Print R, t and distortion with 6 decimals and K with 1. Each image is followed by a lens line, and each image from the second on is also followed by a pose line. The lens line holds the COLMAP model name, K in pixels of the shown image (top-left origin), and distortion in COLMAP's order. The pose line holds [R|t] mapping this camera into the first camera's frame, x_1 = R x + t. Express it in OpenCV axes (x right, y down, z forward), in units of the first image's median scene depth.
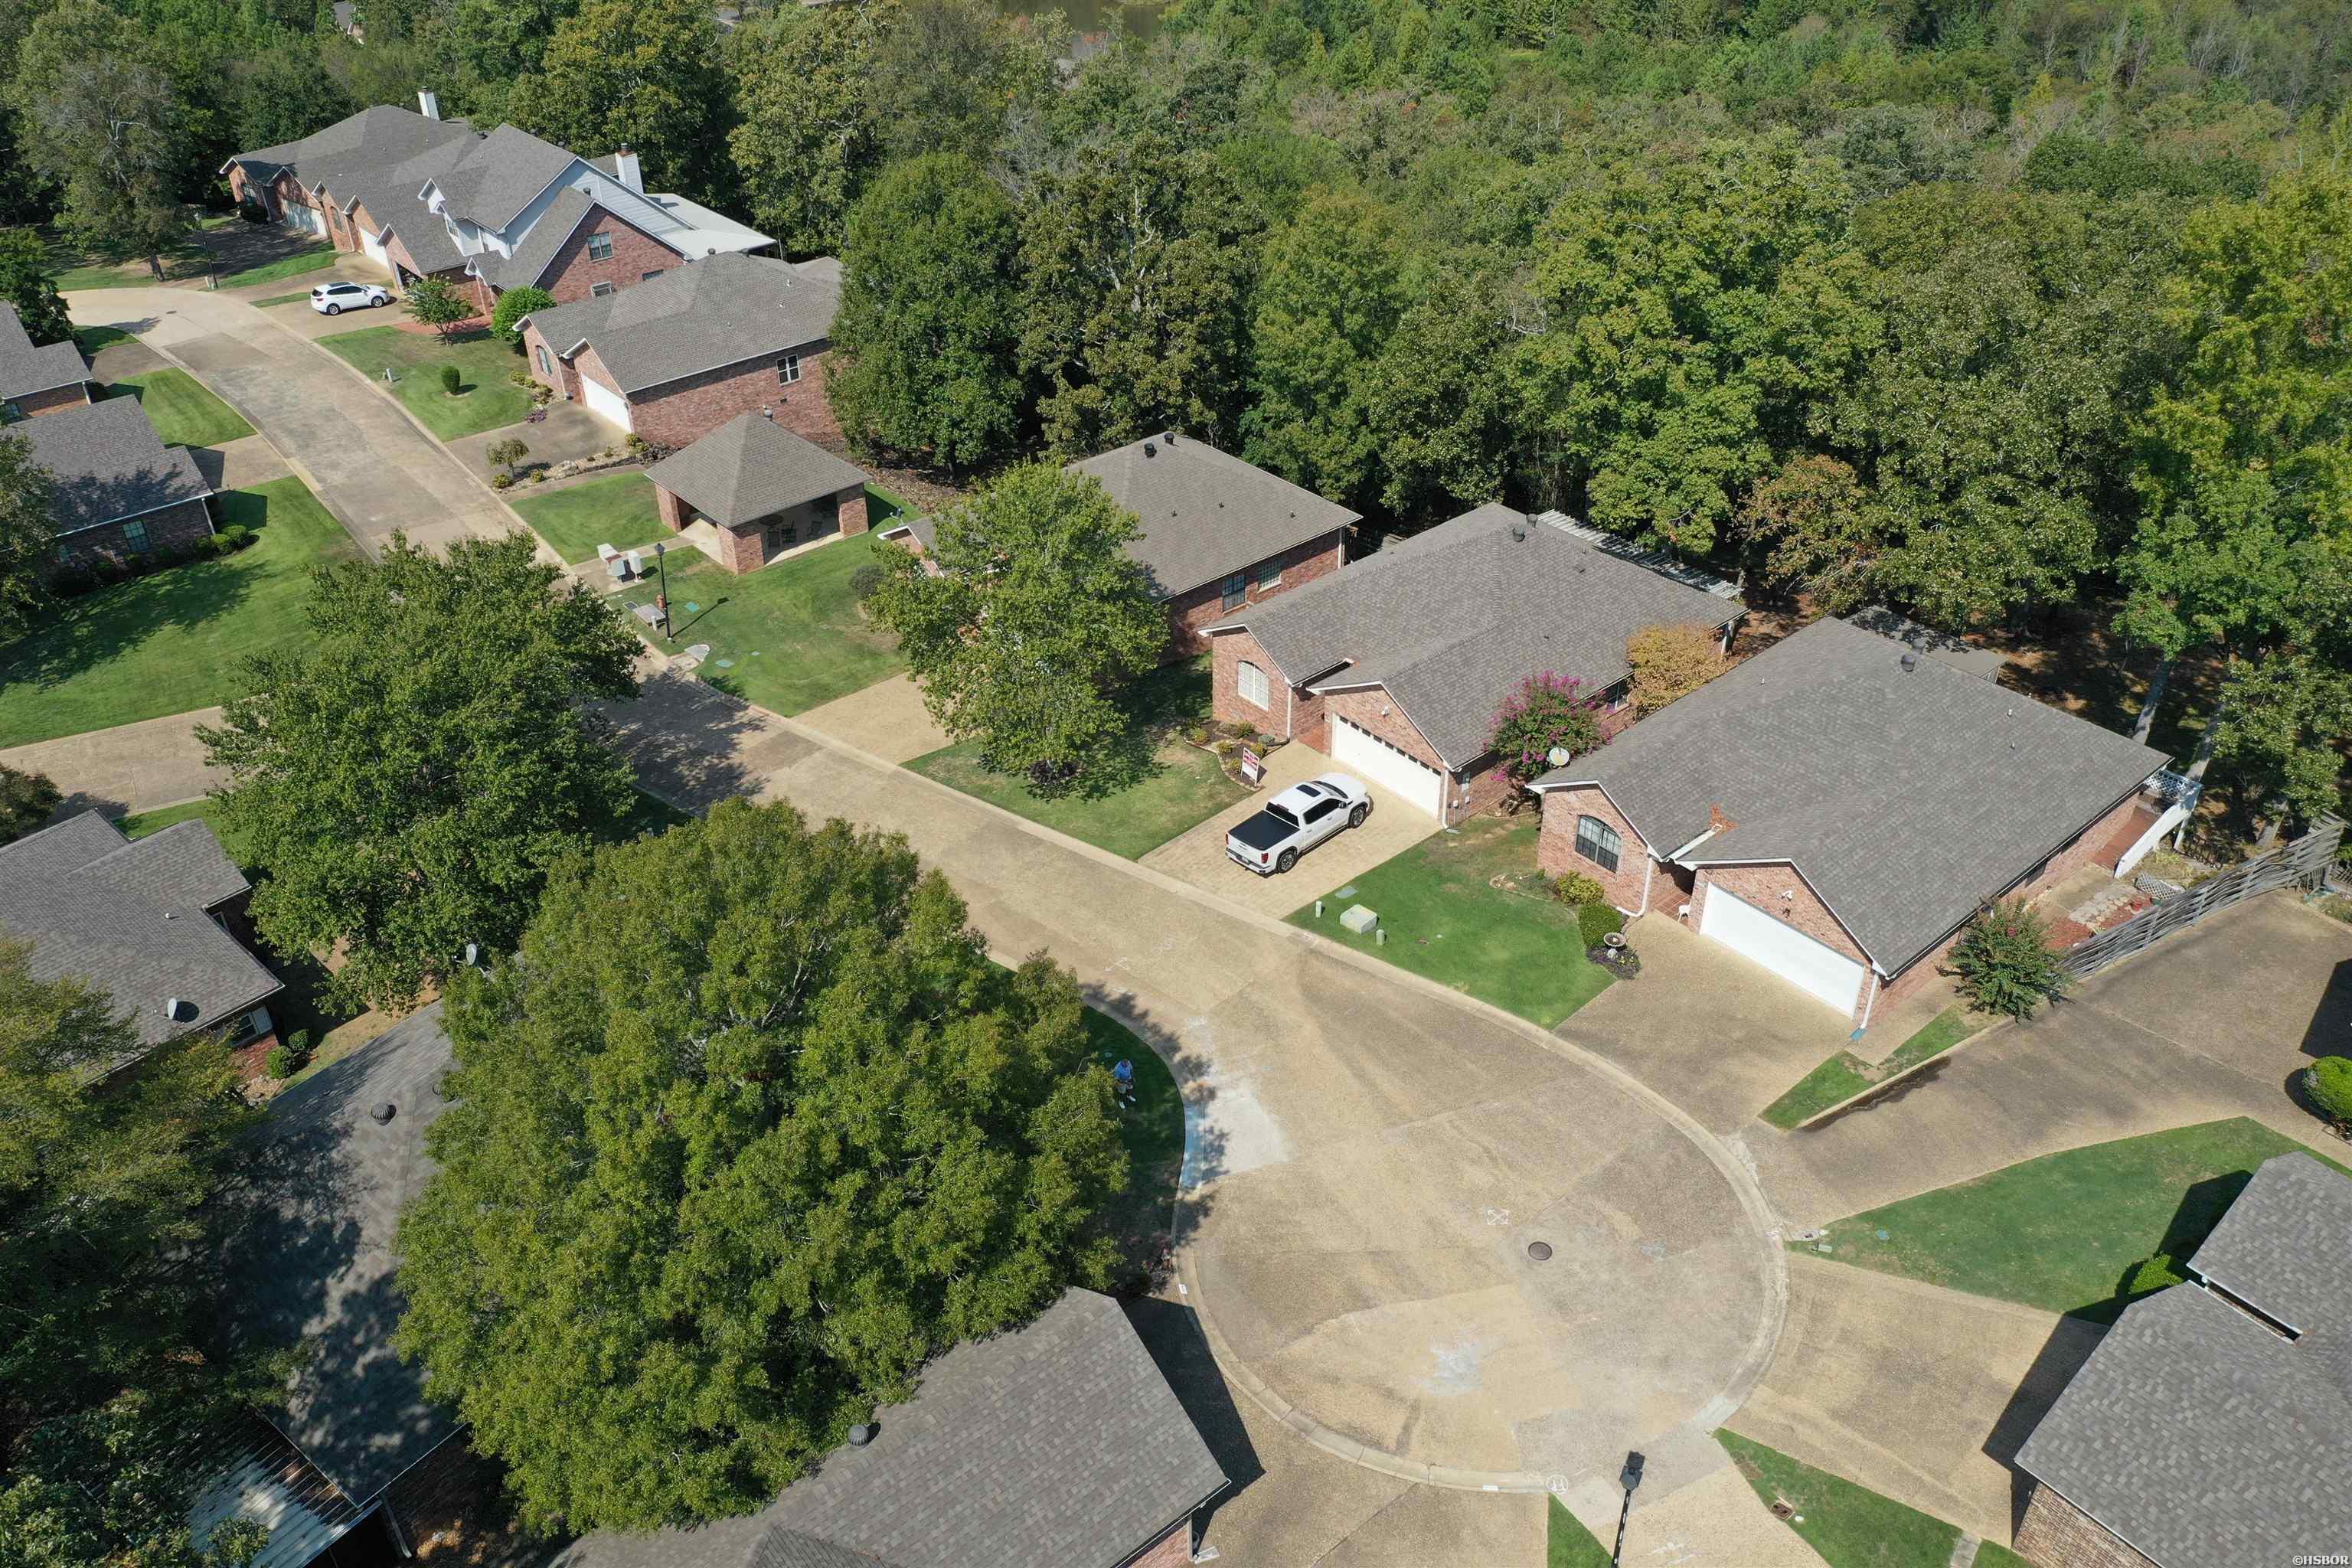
lens RADIAL K [[1846.6, 0, 1169.4], [0, 1846.6, 786.7], [0, 0, 1]] dist [-0.004834, -0.002149]
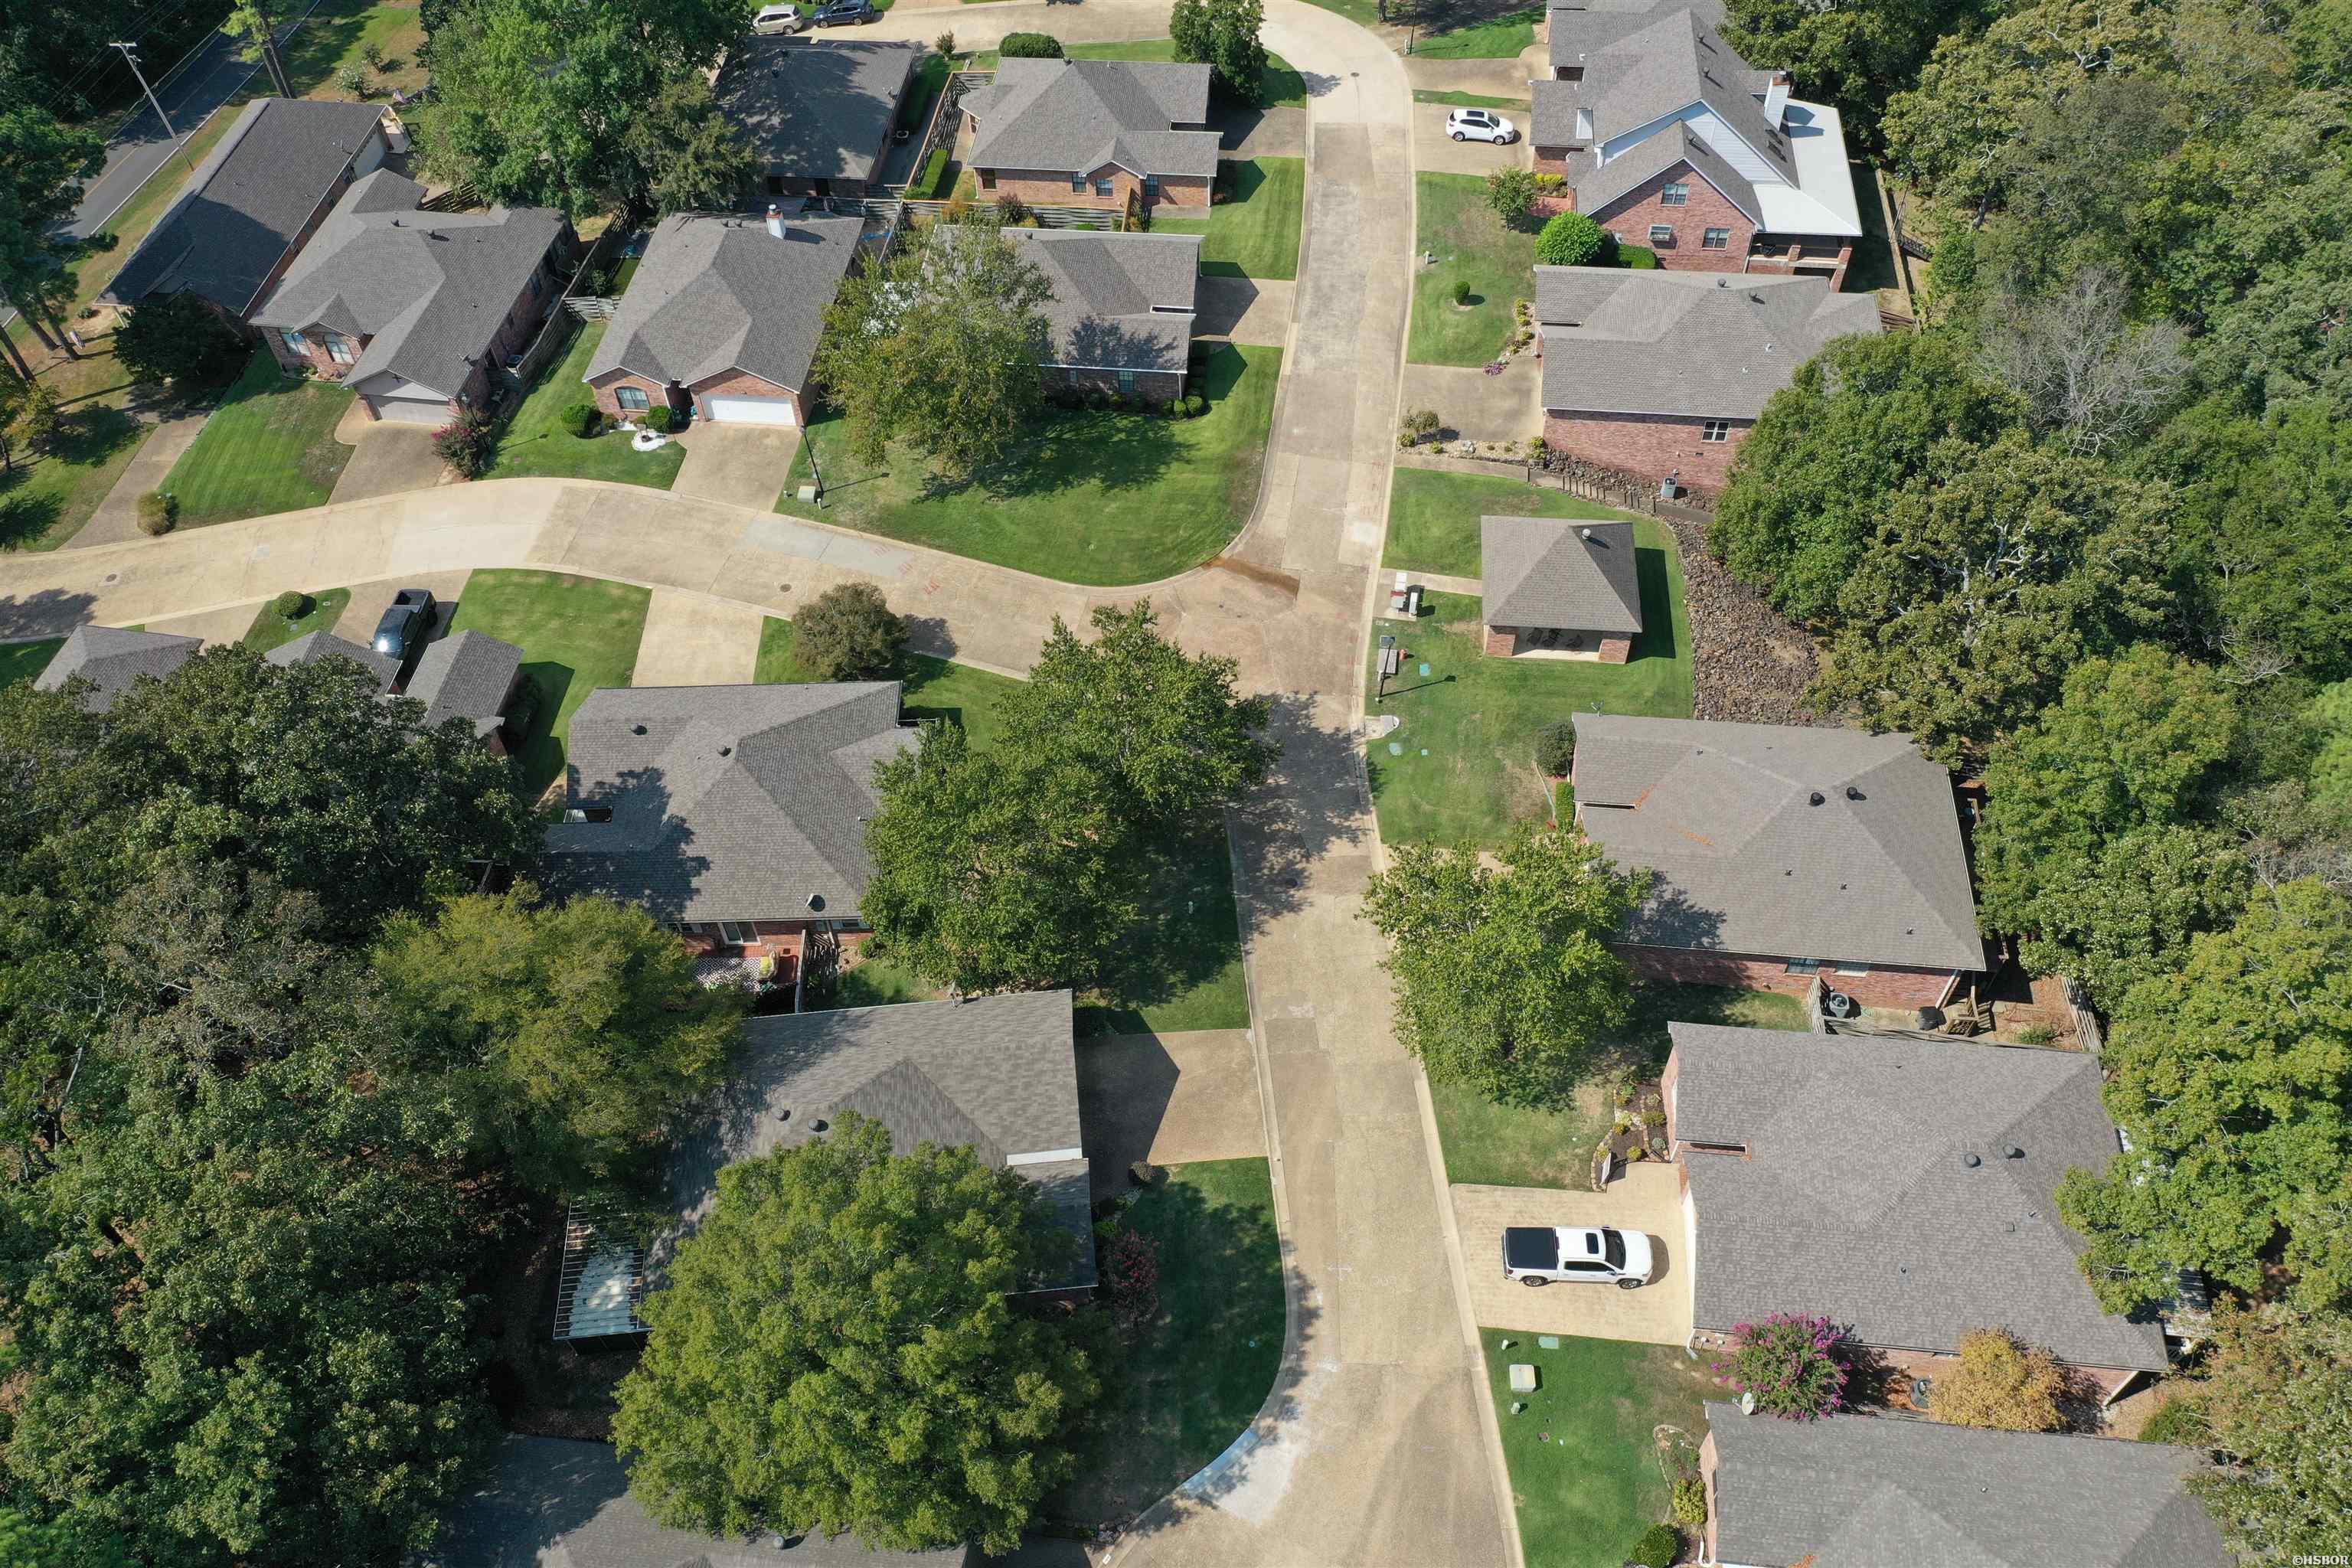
lens RADIAL K [[1846.6, 0, 1174.9], [0, 1846.6, 771.5], [0, 0, 1]] dist [-0.004834, -0.002149]
pose [[0.689856, 0.561847, -0.456537, 0.184951], [-0.393168, 0.820283, 0.415398, -0.441613], [0.607880, -0.107069, 0.786777, -0.004913]]
